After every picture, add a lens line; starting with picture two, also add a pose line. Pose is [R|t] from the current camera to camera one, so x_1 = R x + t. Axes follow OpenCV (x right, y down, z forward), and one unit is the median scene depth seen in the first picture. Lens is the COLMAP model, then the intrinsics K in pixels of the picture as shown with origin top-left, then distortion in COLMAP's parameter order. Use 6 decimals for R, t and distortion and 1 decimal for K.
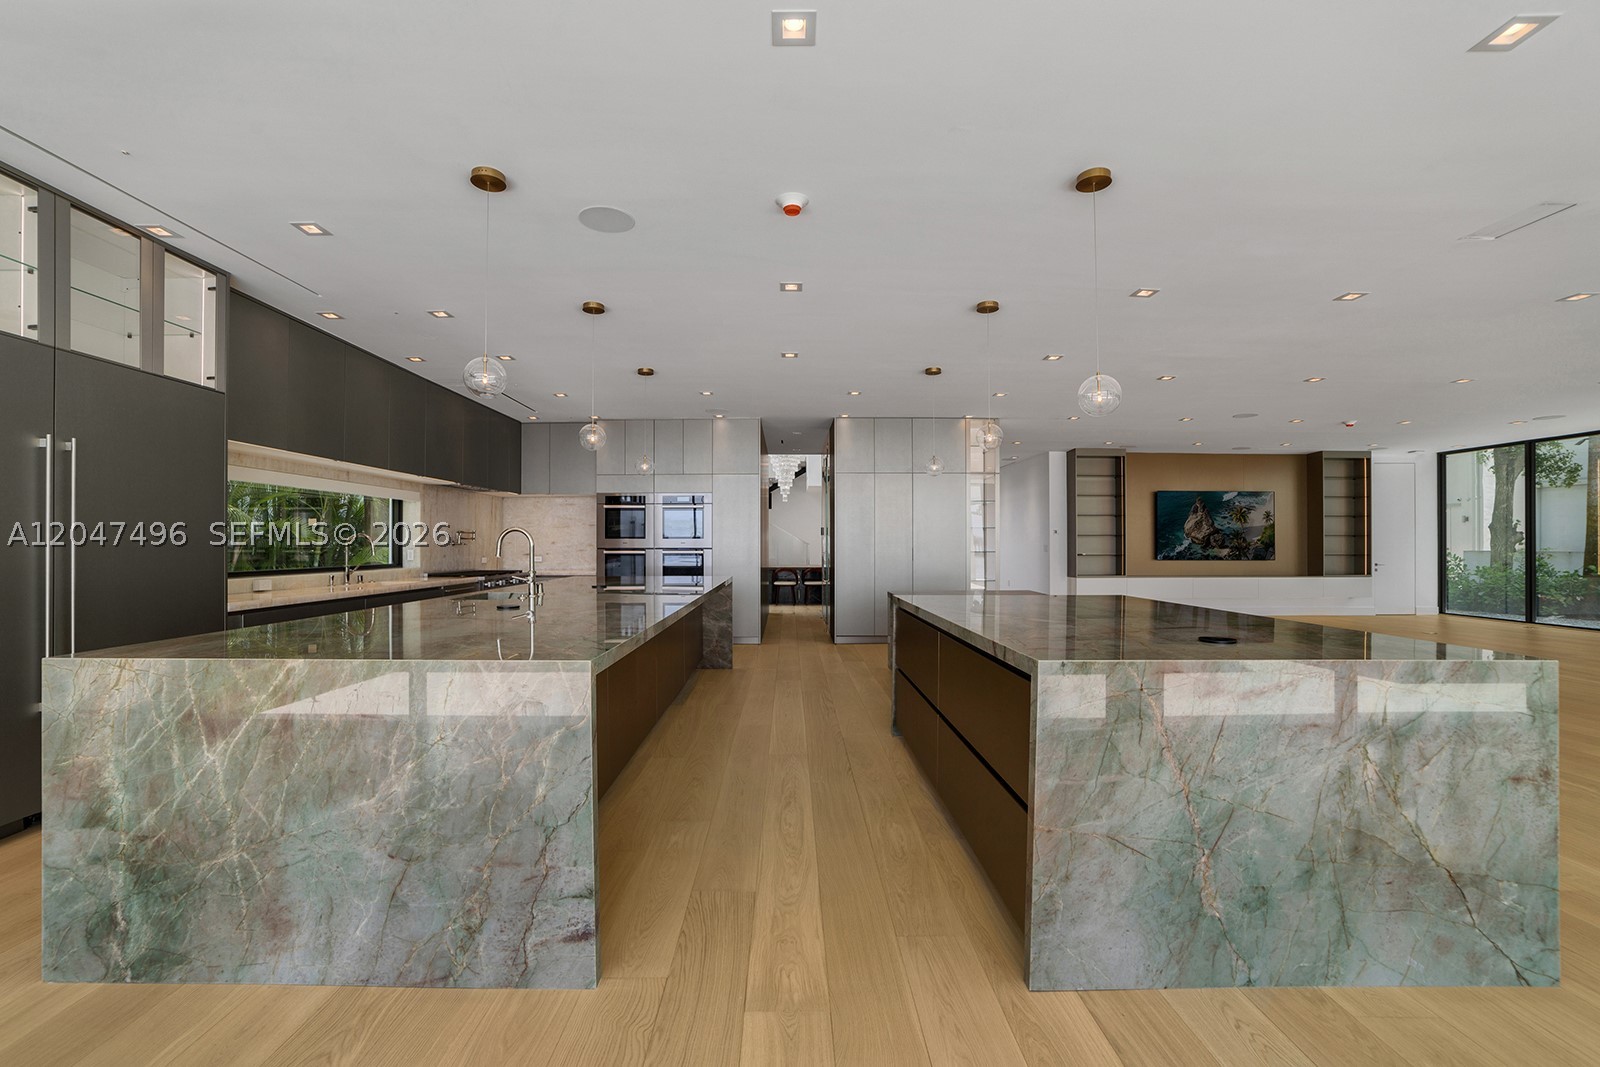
lens RADIAL K [[657.1, 0, 781.7], [0, 657.1, 542.7], [0, 0, 1]] dist [-0.056873, 0.019279]
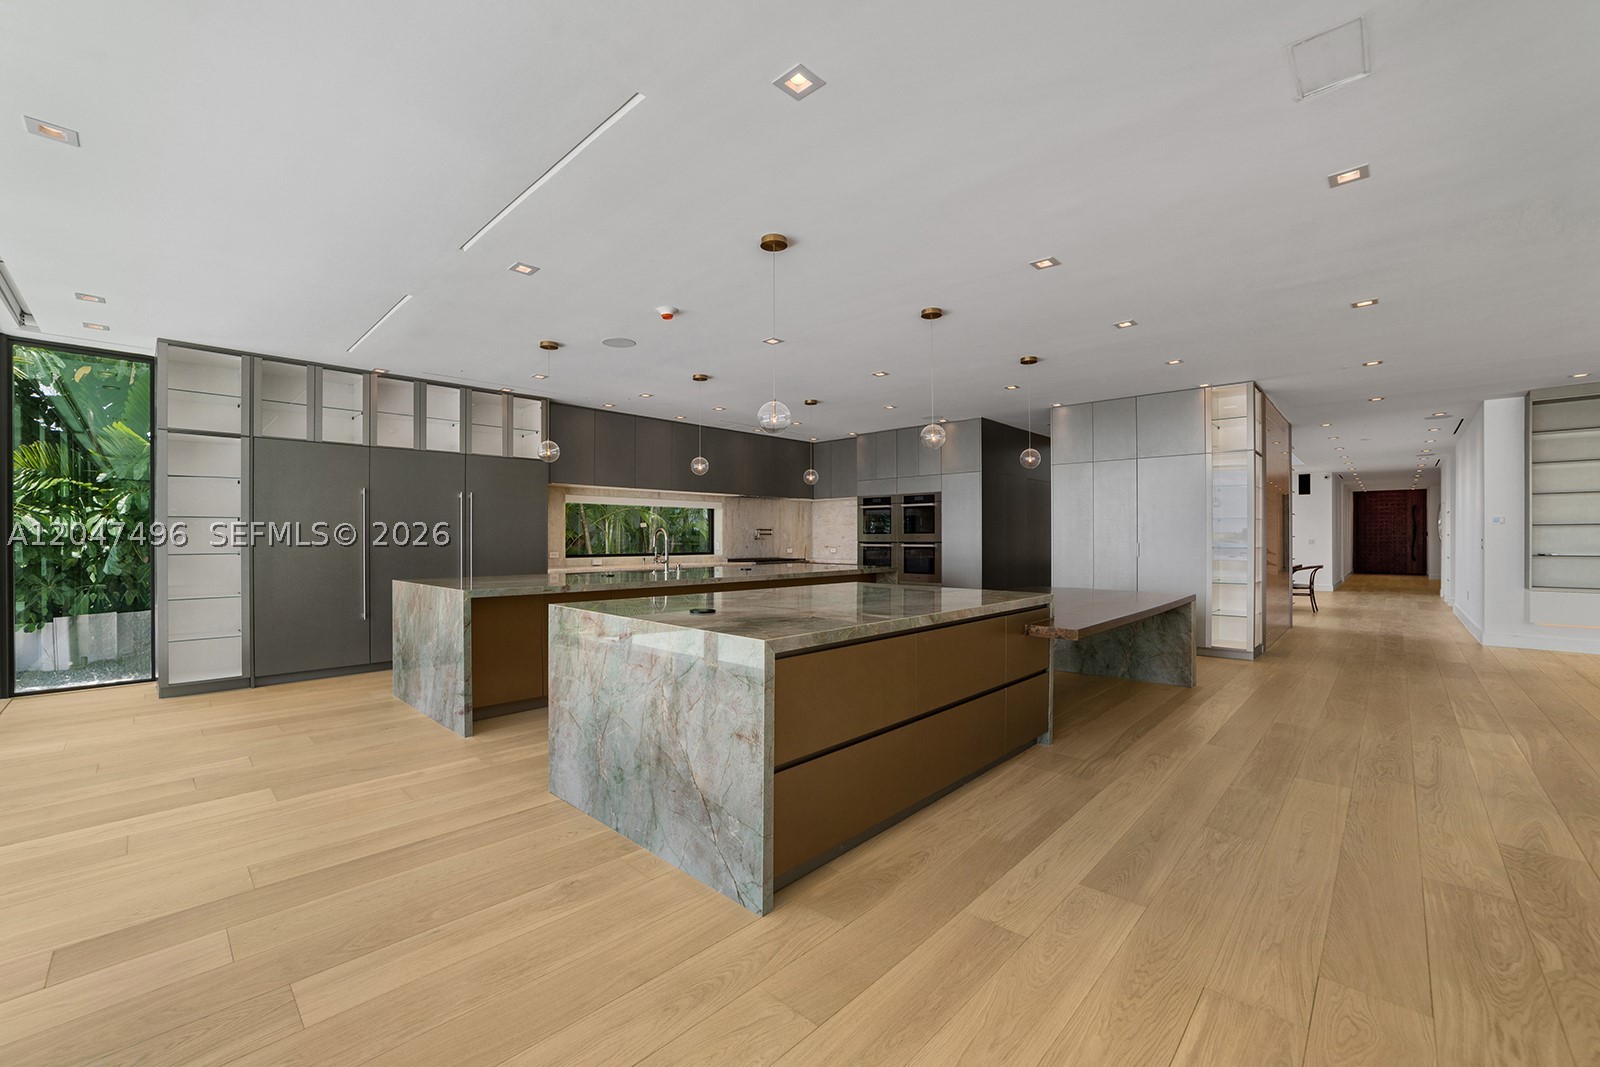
lens RADIAL K [[657.1, 0, 781.7], [0, 657.1, 542.7], [0, 0, 1]] dist [-0.056873, 0.019279]
pose [[0.712235, 0.003667, -0.701932, 2.094011], [0.002219, 0.999970, 0.007476, 0.001491], [0.701938, -0.006883, 0.712205, 0.178069]]
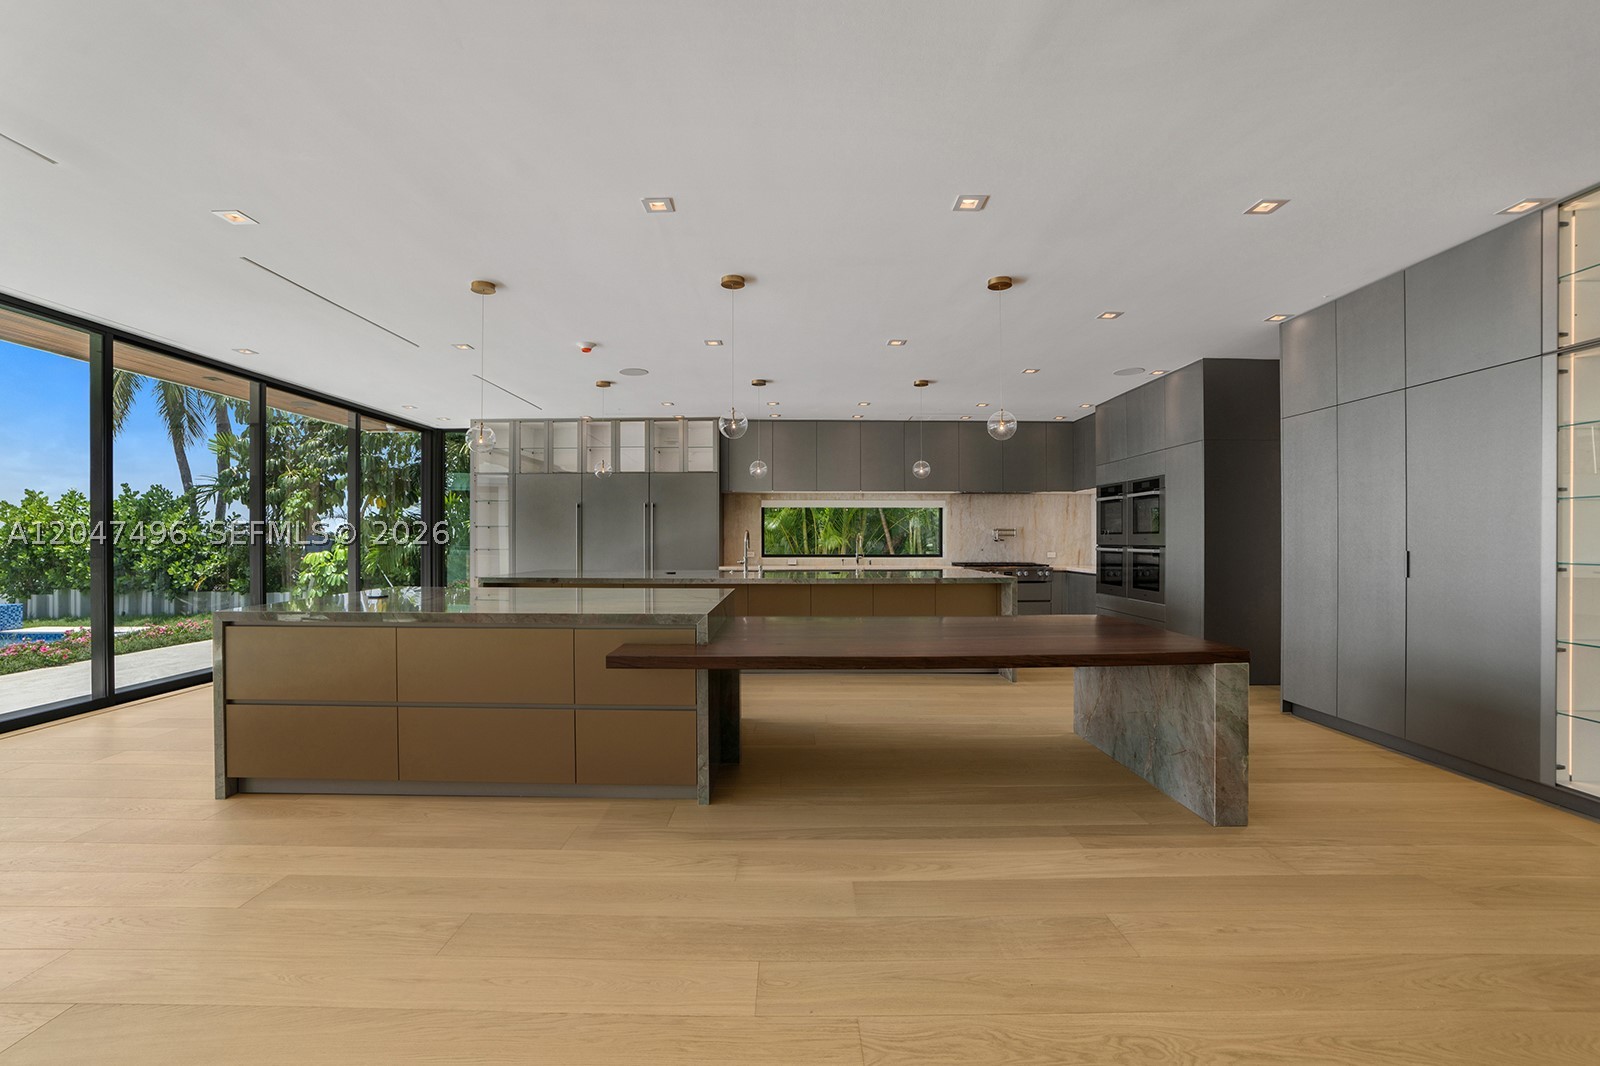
lens RADIAL K [[657.1, 0, 781.7], [0, 657.1, 542.2], [0, 0, 1]] dist [-0.056873, 0.019279]
pose [[-0.018566, 0.005094, -0.999815, 2.907501], [0.000342, 0.999987, 0.005088, -0.001529], [0.999828, -0.000247, -0.018567, 2.537803]]
